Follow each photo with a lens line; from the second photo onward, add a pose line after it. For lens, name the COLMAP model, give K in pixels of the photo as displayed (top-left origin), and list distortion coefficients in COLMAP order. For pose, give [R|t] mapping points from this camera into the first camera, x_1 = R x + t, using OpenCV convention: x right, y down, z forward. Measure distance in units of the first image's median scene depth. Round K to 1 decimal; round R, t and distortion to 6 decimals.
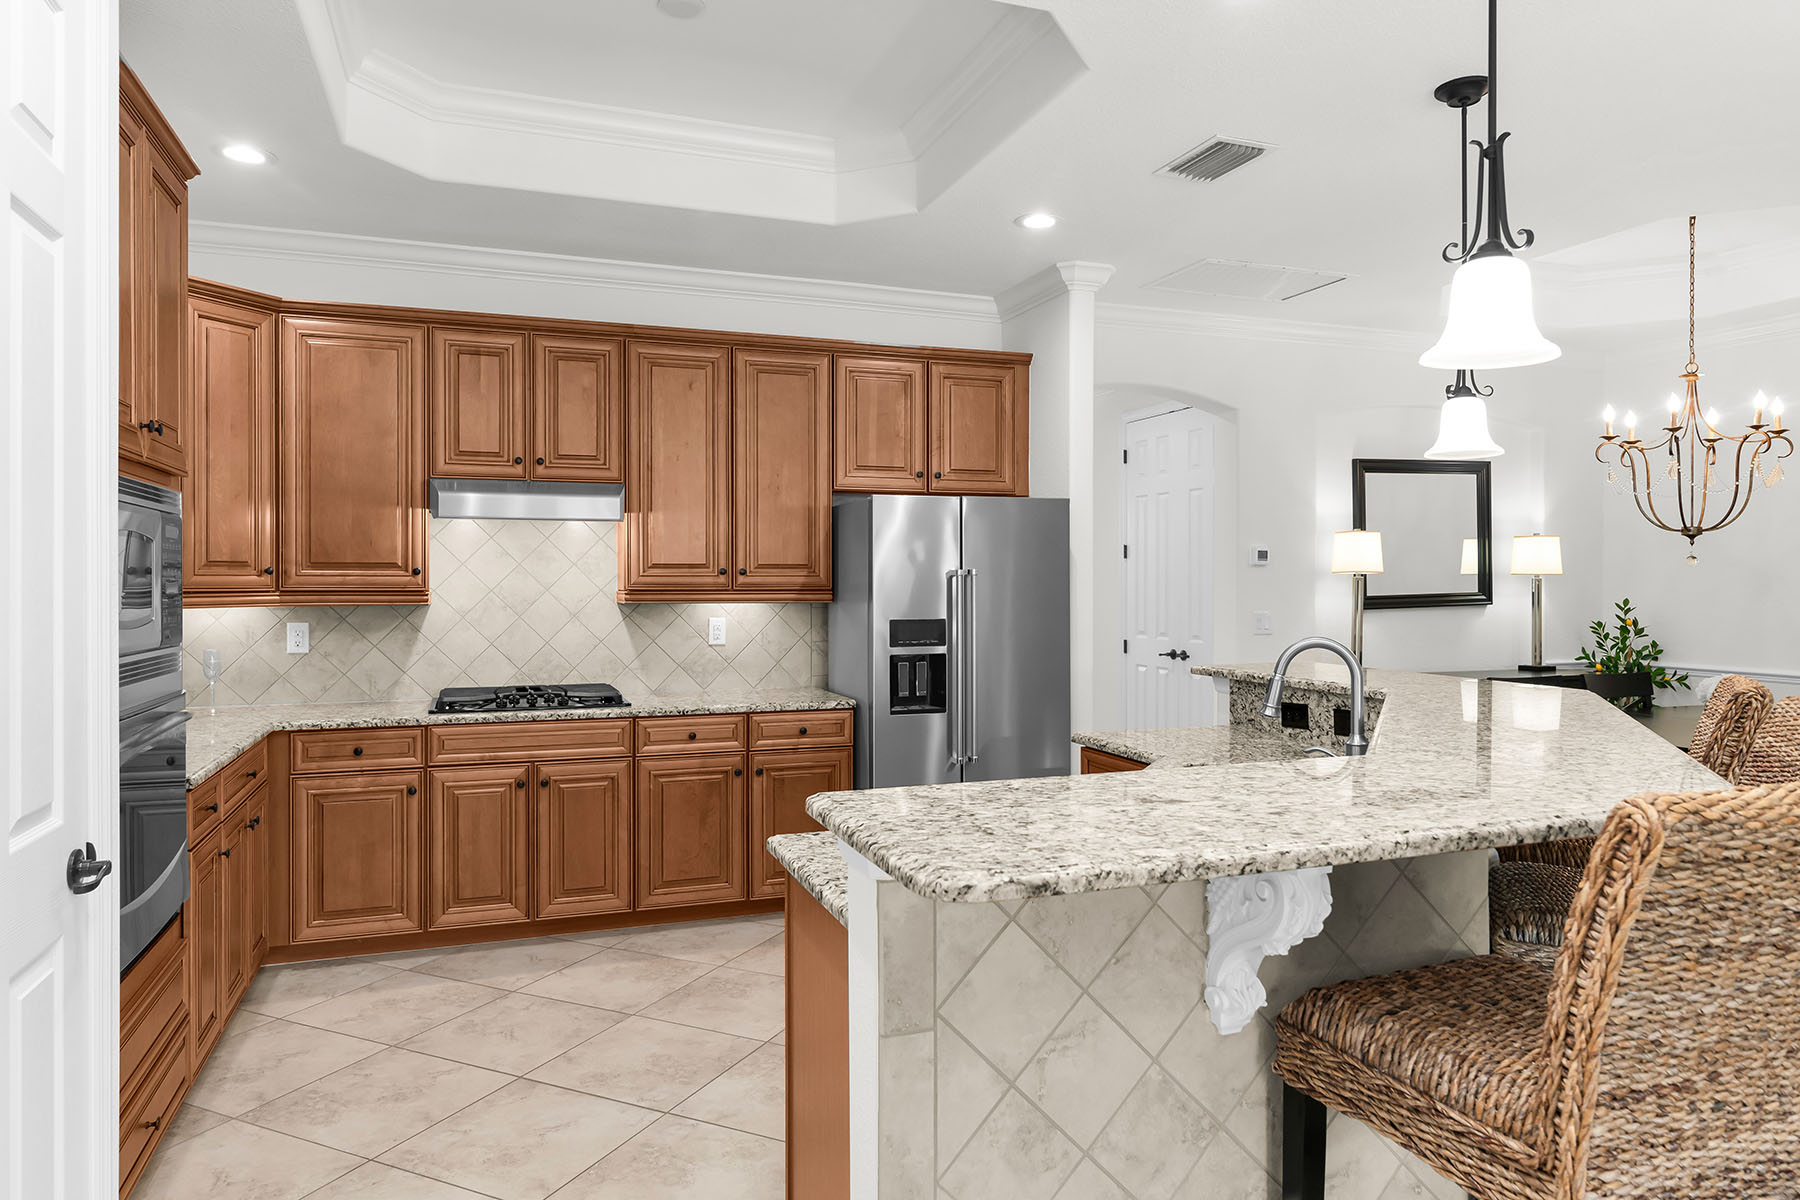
lens RADIAL K [[1132.3, 0, 900.0], [0, 1132.3, 600.0], [0, 0, 1]] dist [0.004990, 0.002036]
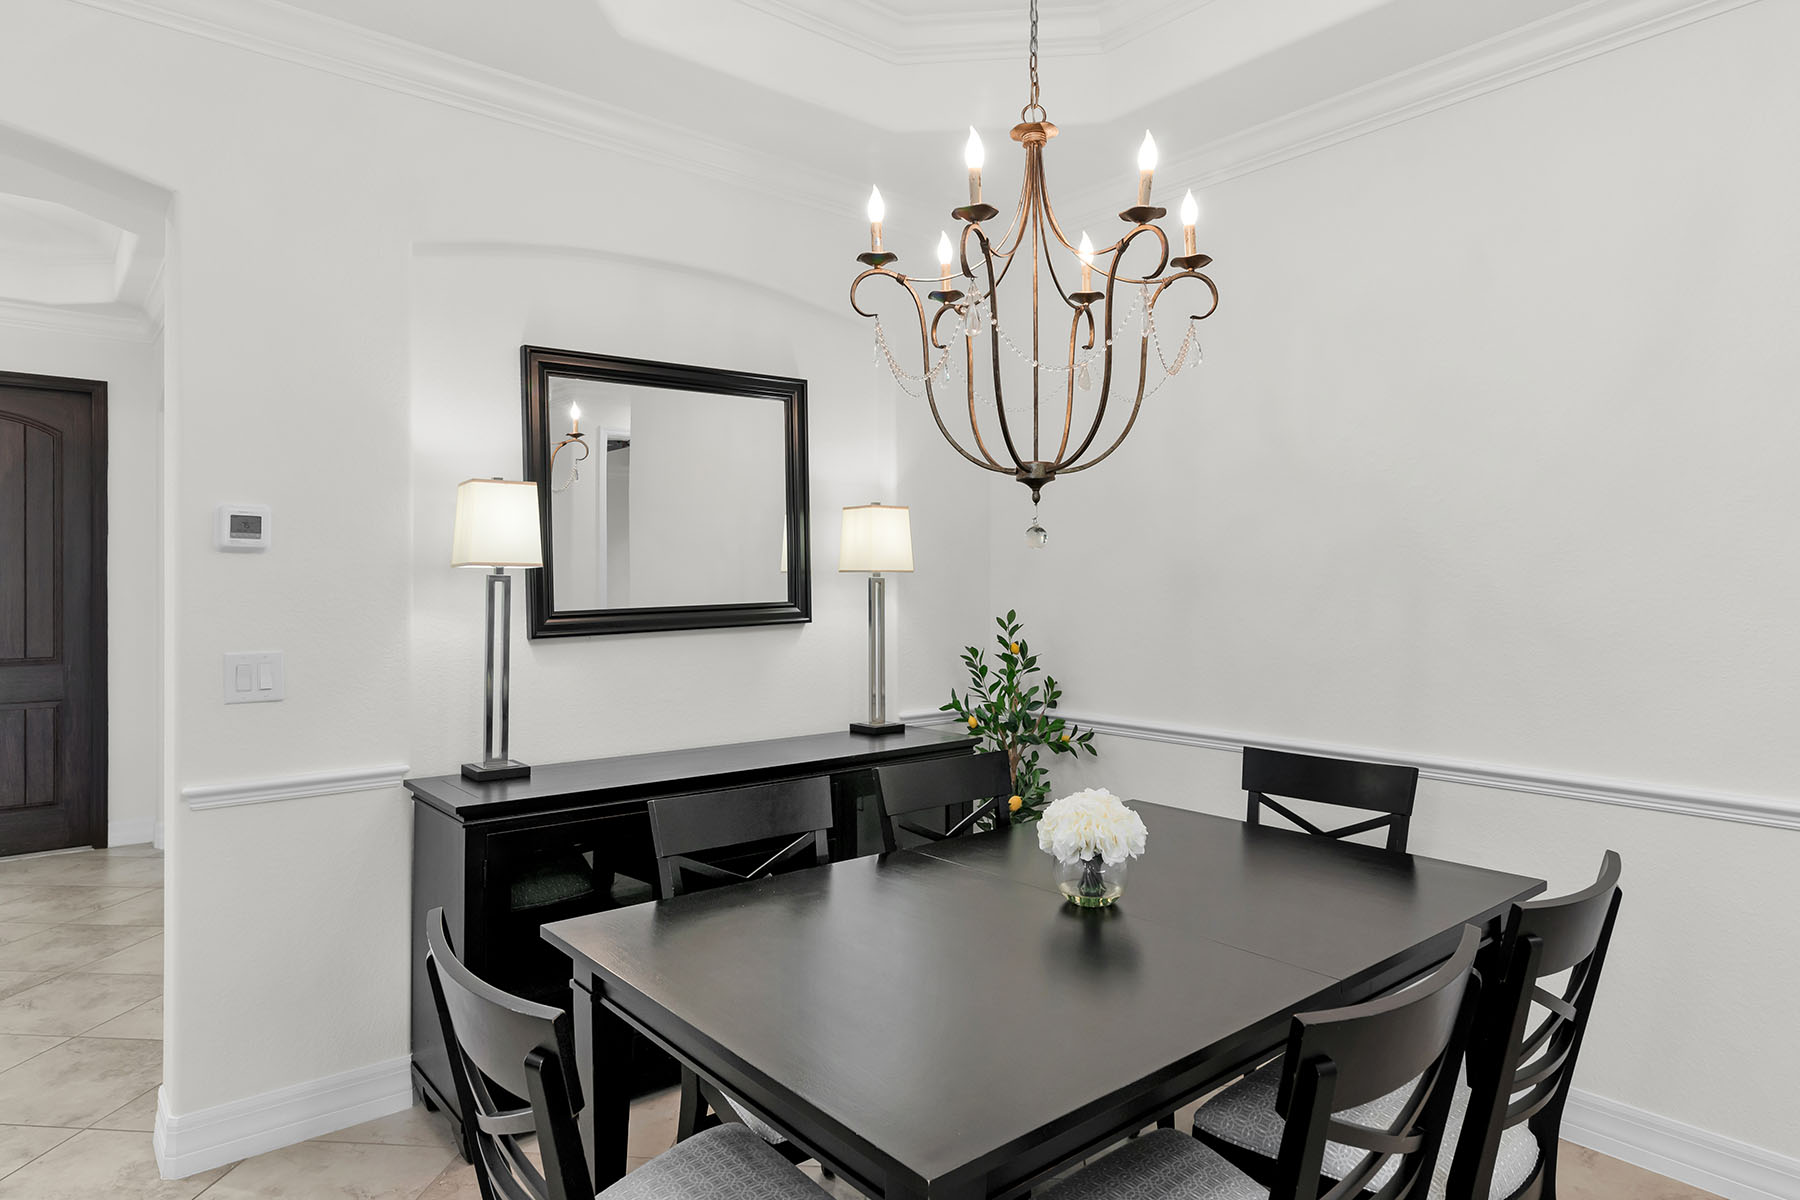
lens RADIAL K [[1047.0, 0, 895.1], [0, 1047.0, 589.7], [0, 0, 1]] dist [0.001301, -0.001382]
pose [[0.940122, -0.004199, 0.340813, 0.382747], [0.007378, 0.999941, -0.008031, -0.008352], [-0.340759, 0.010065, 0.940097, 0.478400]]
